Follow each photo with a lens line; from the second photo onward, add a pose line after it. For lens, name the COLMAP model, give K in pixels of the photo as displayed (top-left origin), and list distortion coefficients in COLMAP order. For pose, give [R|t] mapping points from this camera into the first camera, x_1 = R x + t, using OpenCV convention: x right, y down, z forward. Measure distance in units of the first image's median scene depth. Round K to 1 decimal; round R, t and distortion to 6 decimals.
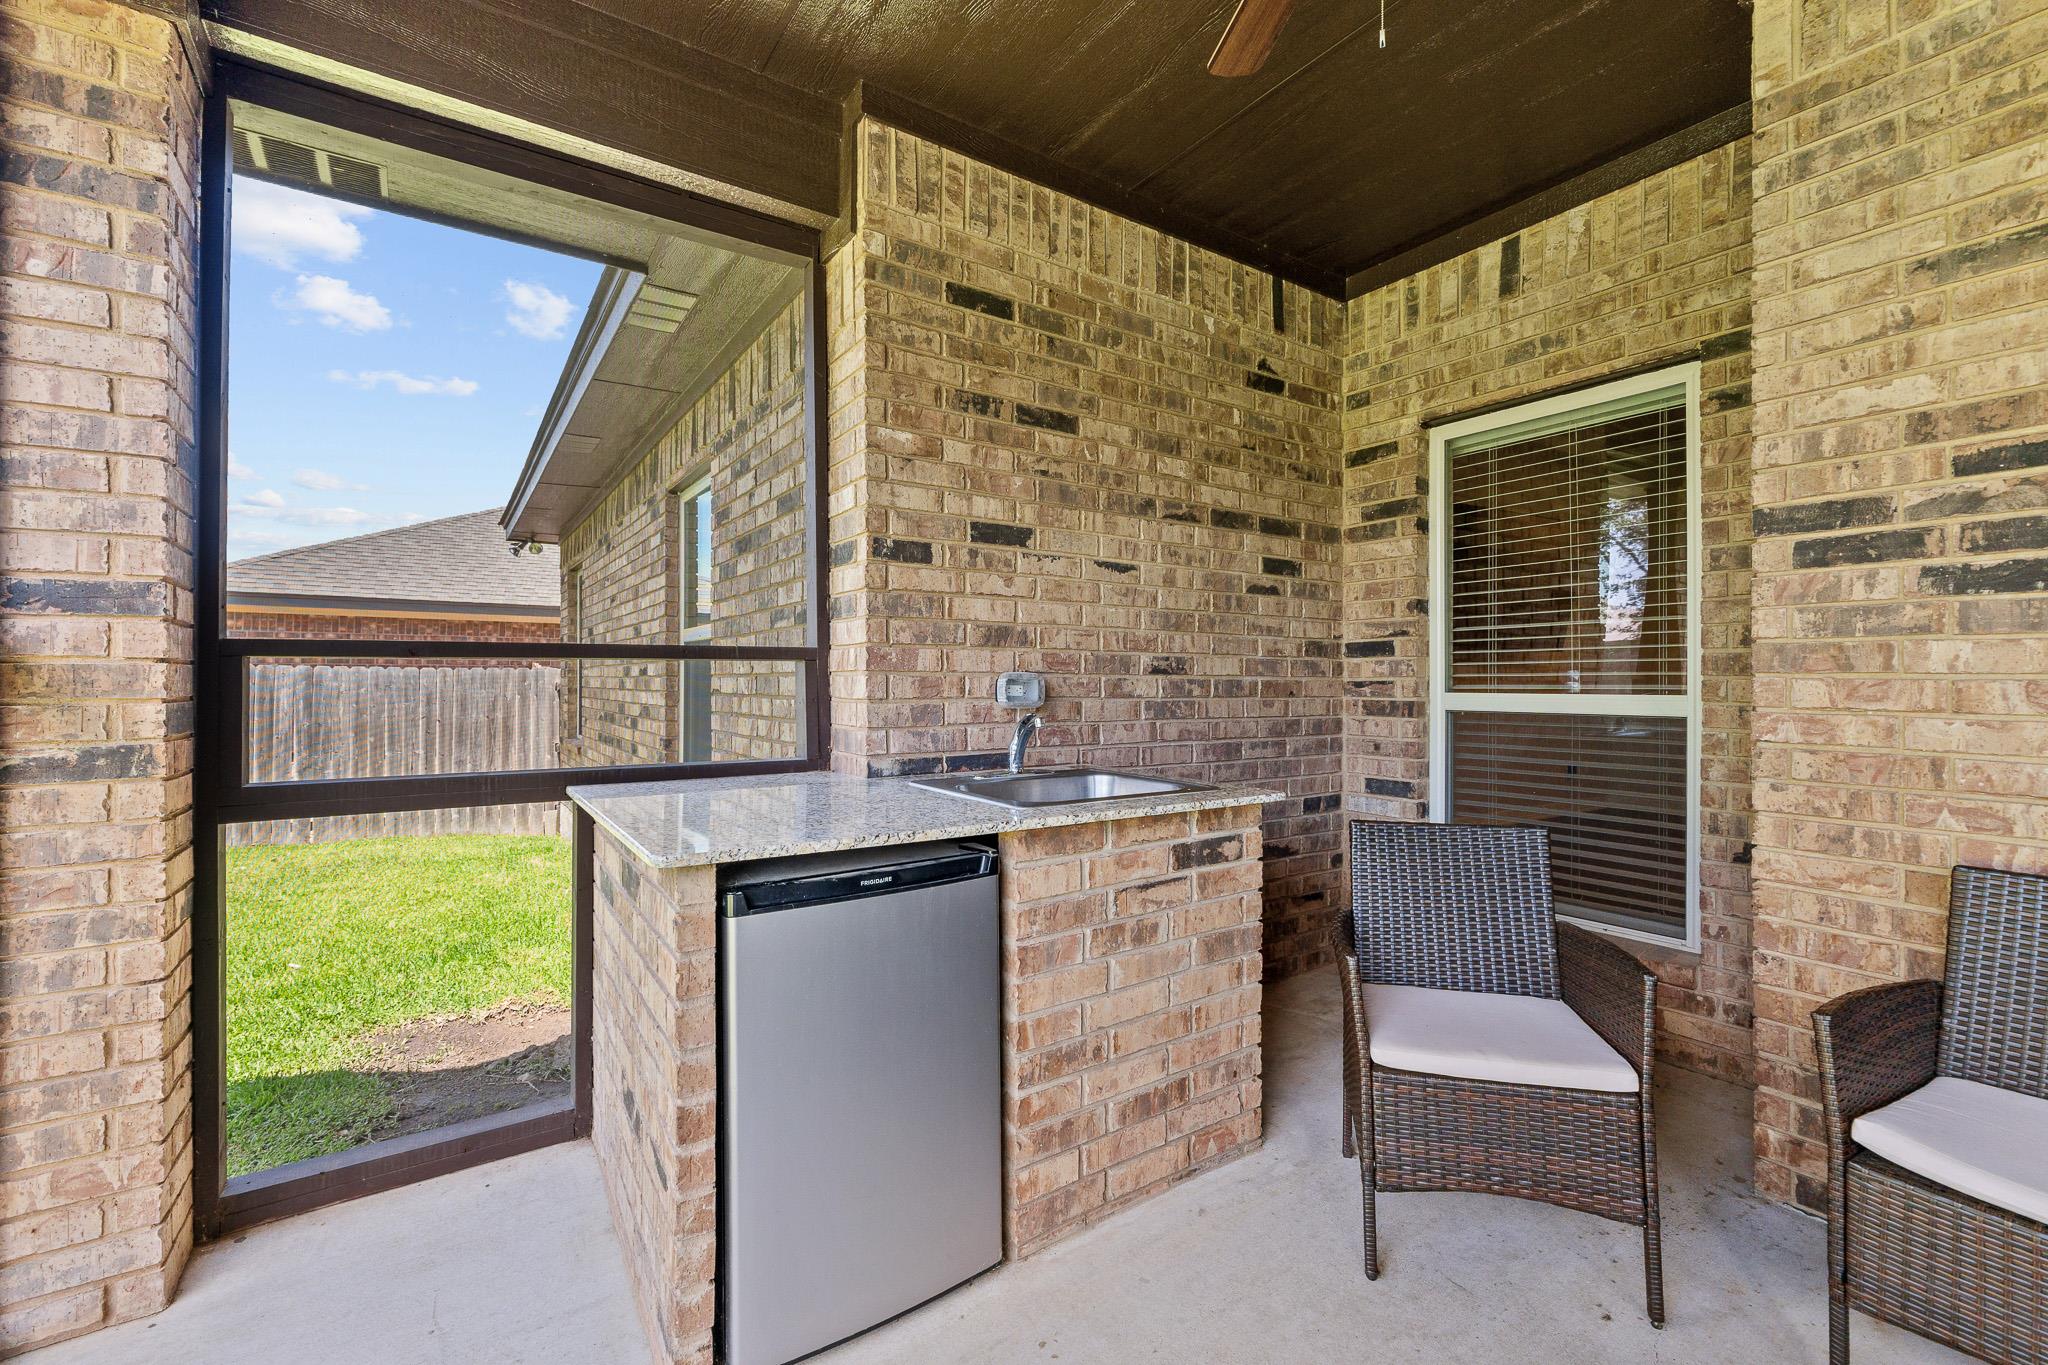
lens RADIAL K [[864.7, 0, 1015.8], [0, 864.7, 678.9], [0, 0, 1]] dist [0.000616, -0.001316]
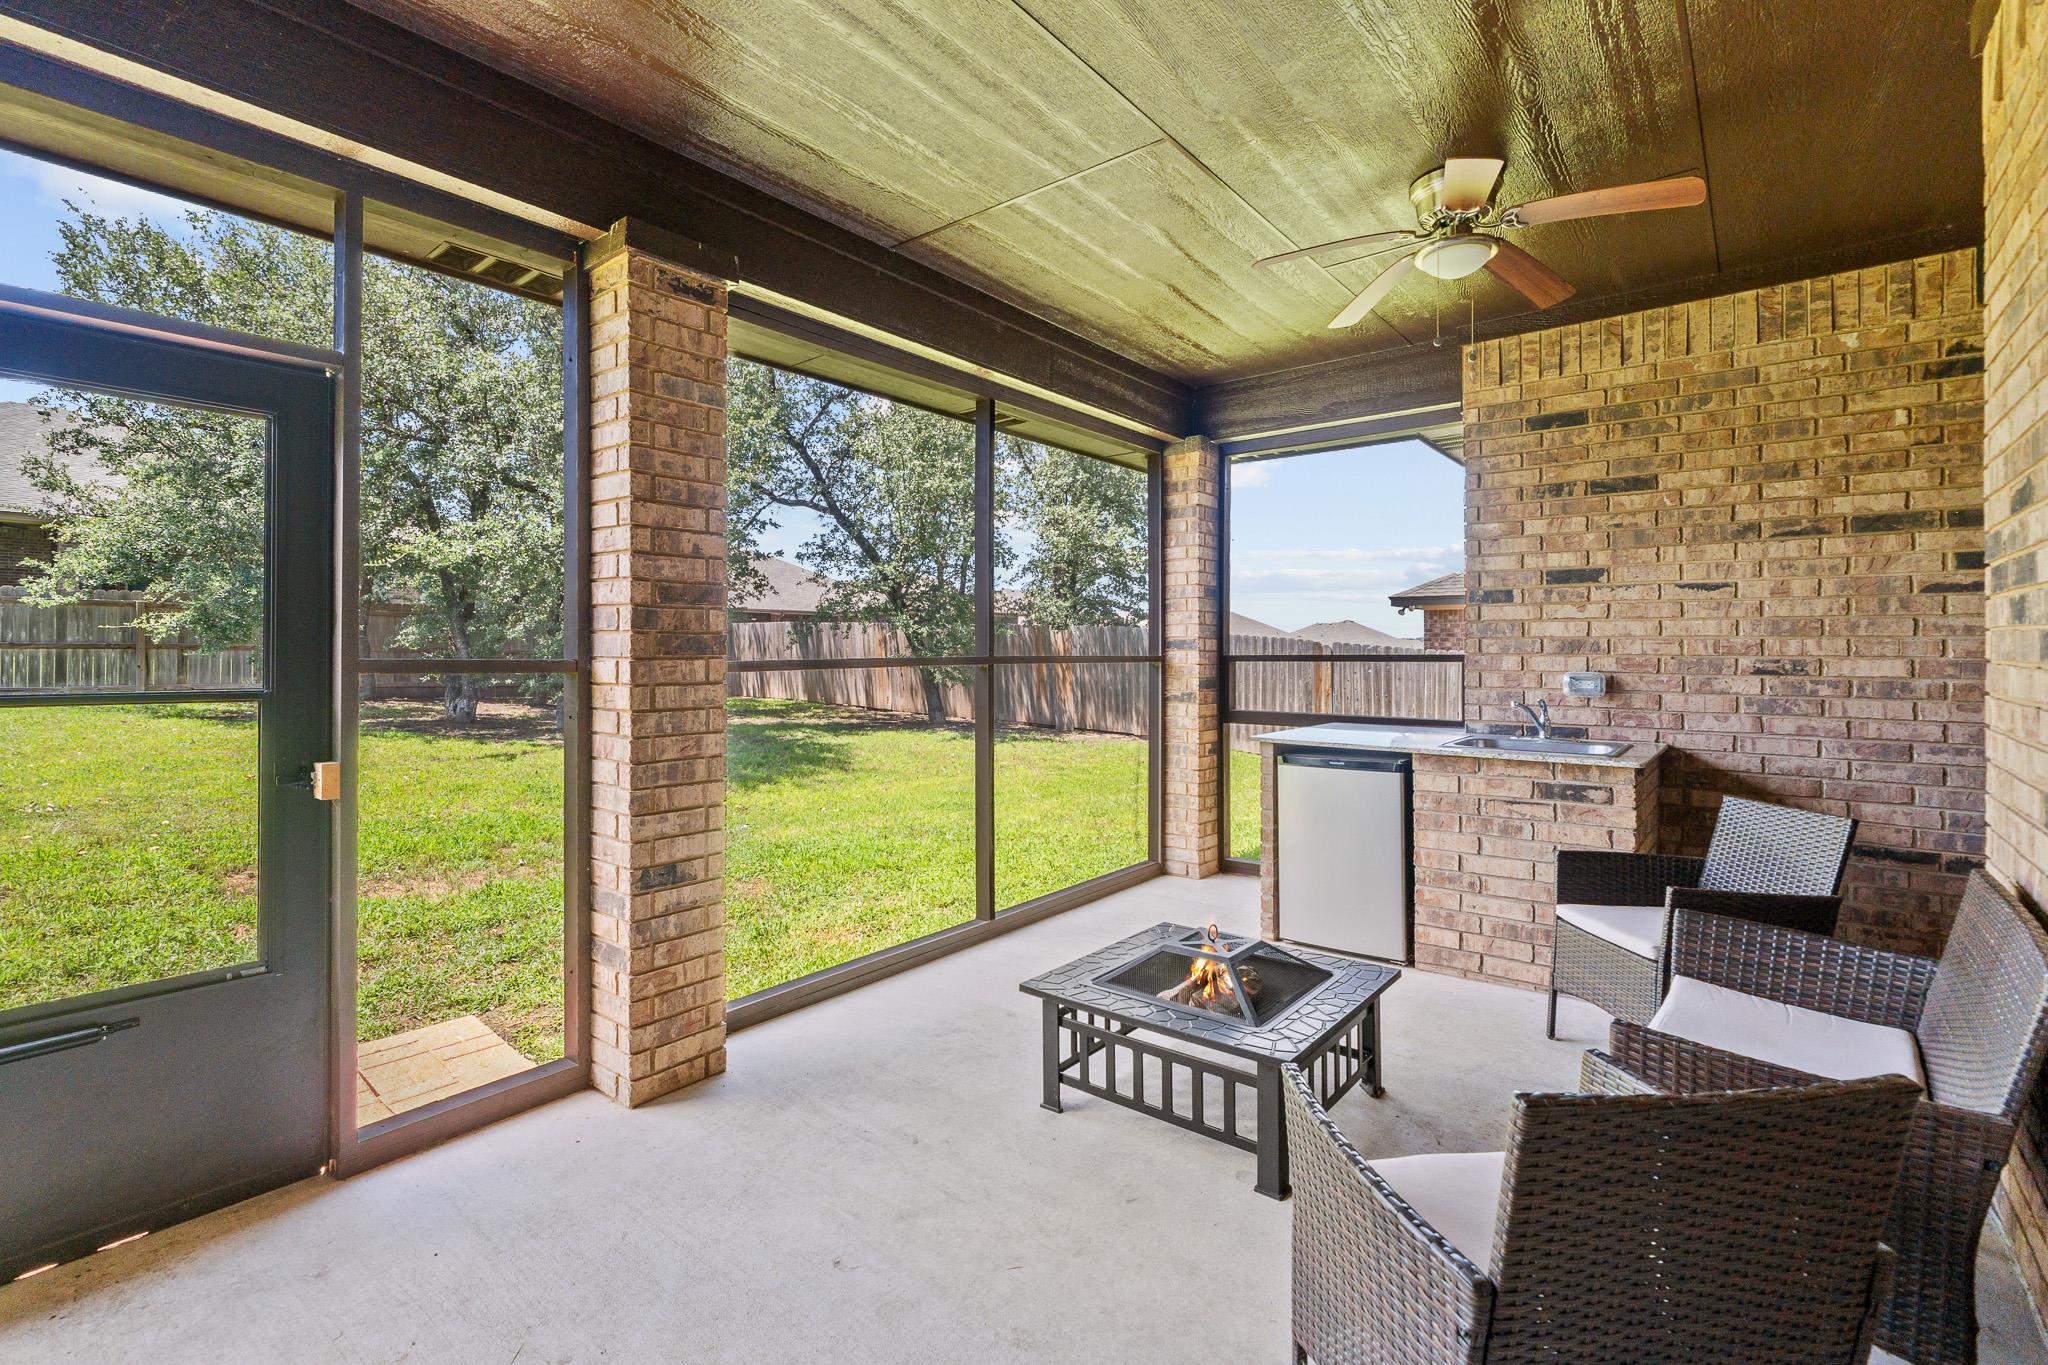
lens RADIAL K [[929.2, 0, 1024.5], [0, 929.2, 665.9], [0, 0, 1]] dist [0.002068, 0.000220]
pose [[0.303896, 0.015500, -0.952579, 1.169841], [-0.000271, 0.999869, 0.016183, -0.041878], [0.952705, -0.004660, 0.303860, -0.341896]]
